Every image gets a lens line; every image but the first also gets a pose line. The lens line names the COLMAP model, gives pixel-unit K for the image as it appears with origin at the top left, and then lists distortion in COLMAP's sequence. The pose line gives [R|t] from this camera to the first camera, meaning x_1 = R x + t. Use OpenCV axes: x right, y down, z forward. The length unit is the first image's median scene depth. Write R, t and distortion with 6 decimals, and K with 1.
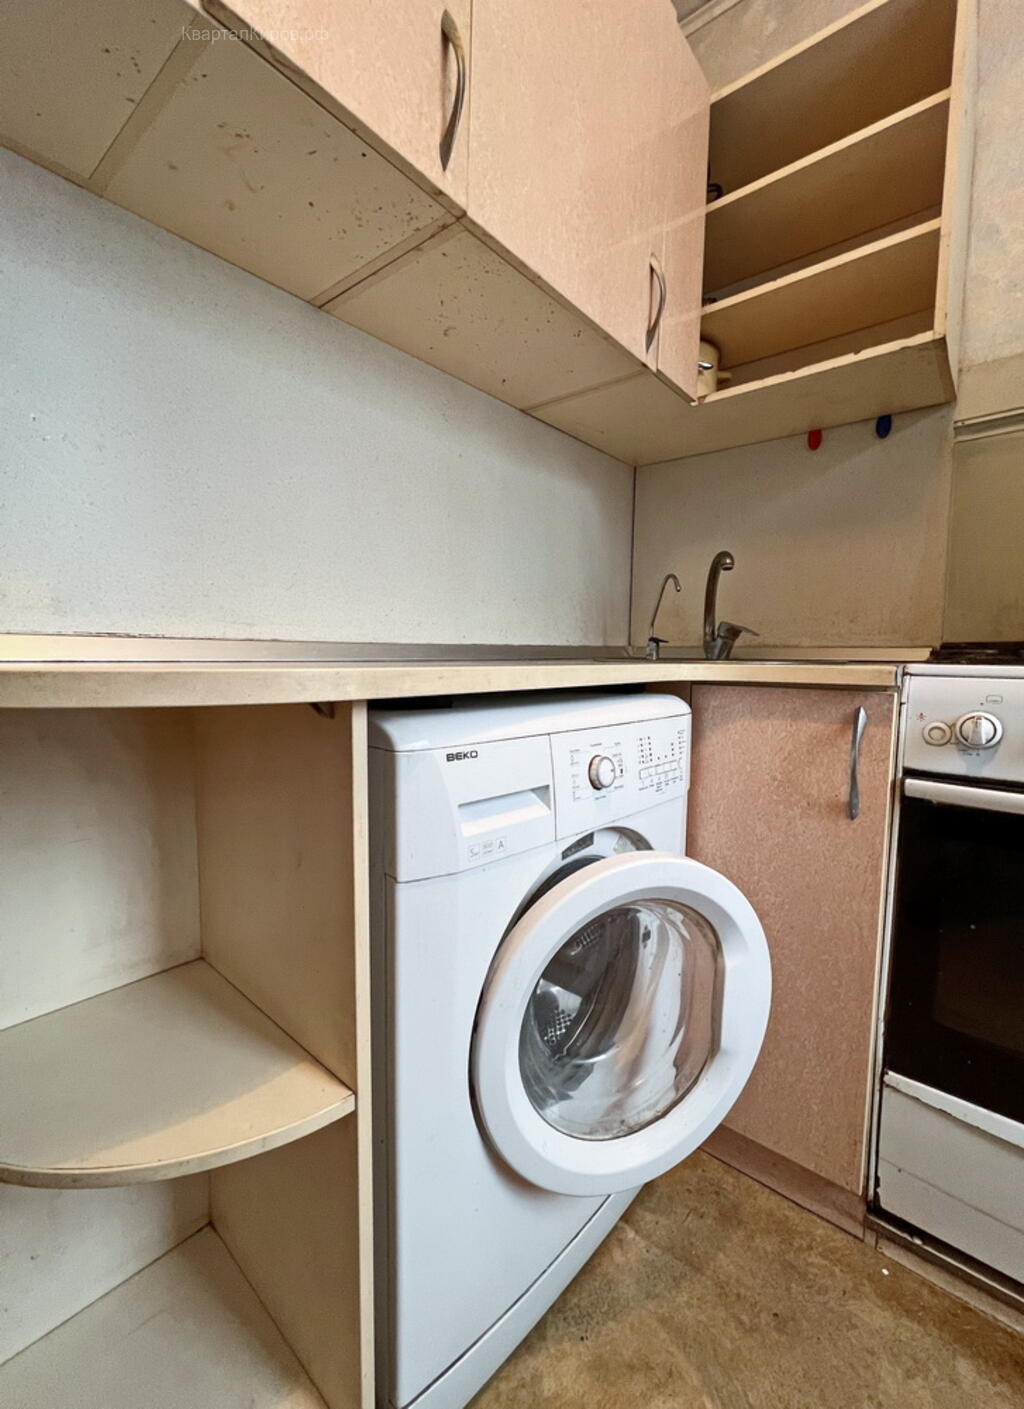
lens RADIAL K [[587.3, 0, 510.3], [0, 587.3, 703.4], [0, 0, 1]] dist [-0.004039, 0.000927]
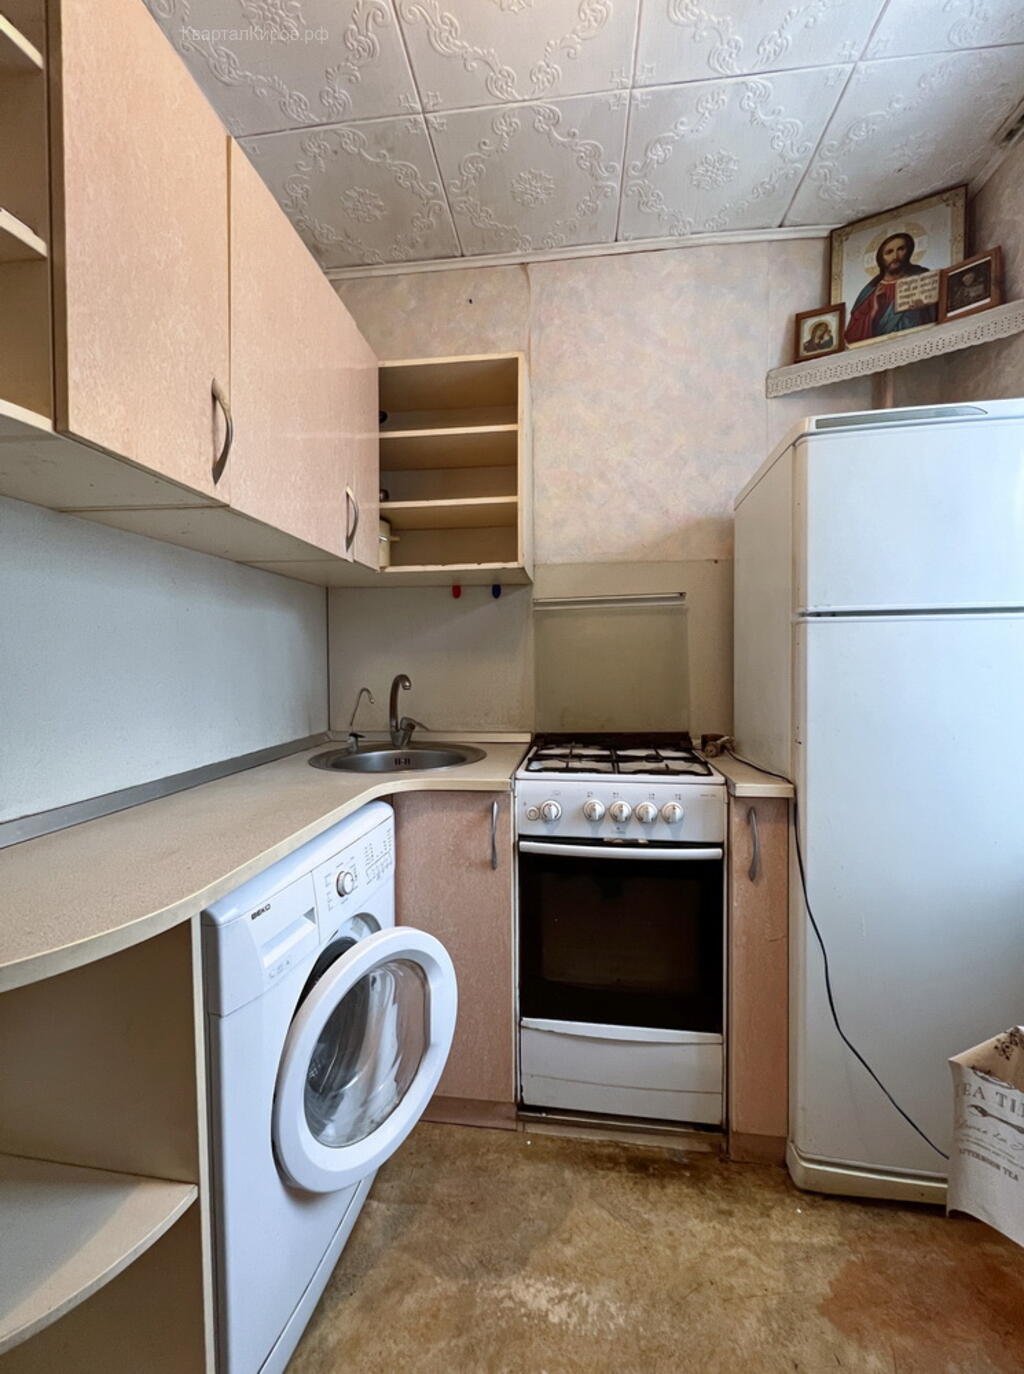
lens RADIAL K [[553.8, 0, 511.2], [0, 553.8, 684.7], [0, 0, 1]] dist [-0.000734, -0.000303]
pose [[0.841671, -0.036982, 0.538723, -0.194915], [0.062567, 0.997612, -0.029266, -0.275187], [-0.536354, 0.058339, 0.841975, -0.364651]]
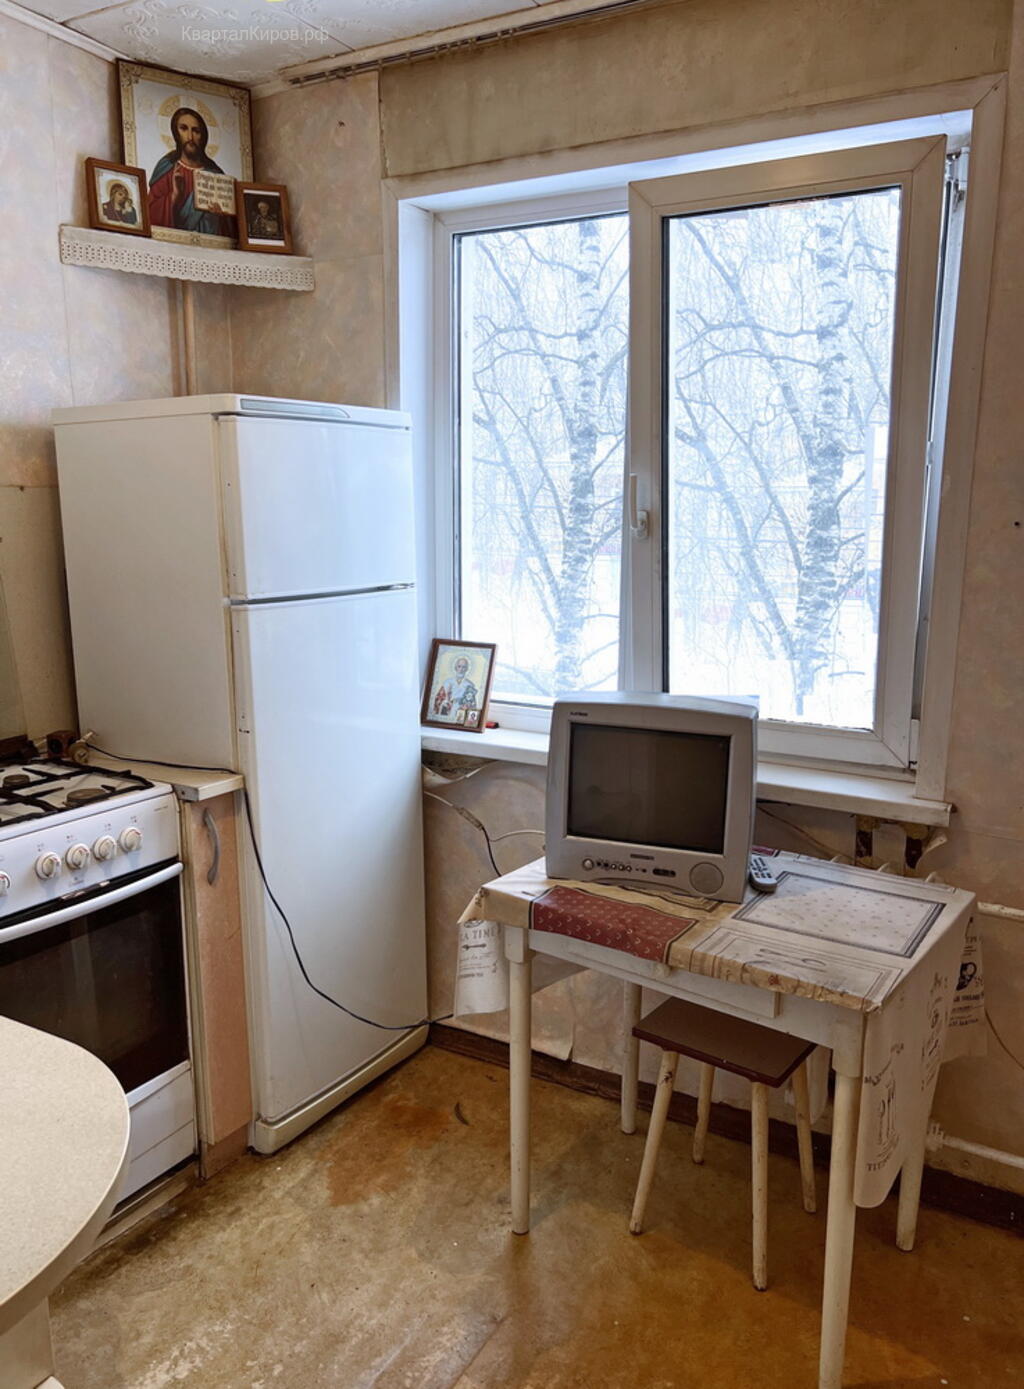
lens RADIAL K [[1061.0, 0, 509.1], [0, 1061.0, 695.1], [0, 0, 1]] dist [0.057588, -0.061304]
pose [[-0.156076, -0.188626, 0.969567, -1.484235], [0.081341, 0.975808, 0.202934, -0.696865], [-0.984390, 0.110539, -0.136958, 0.140397]]
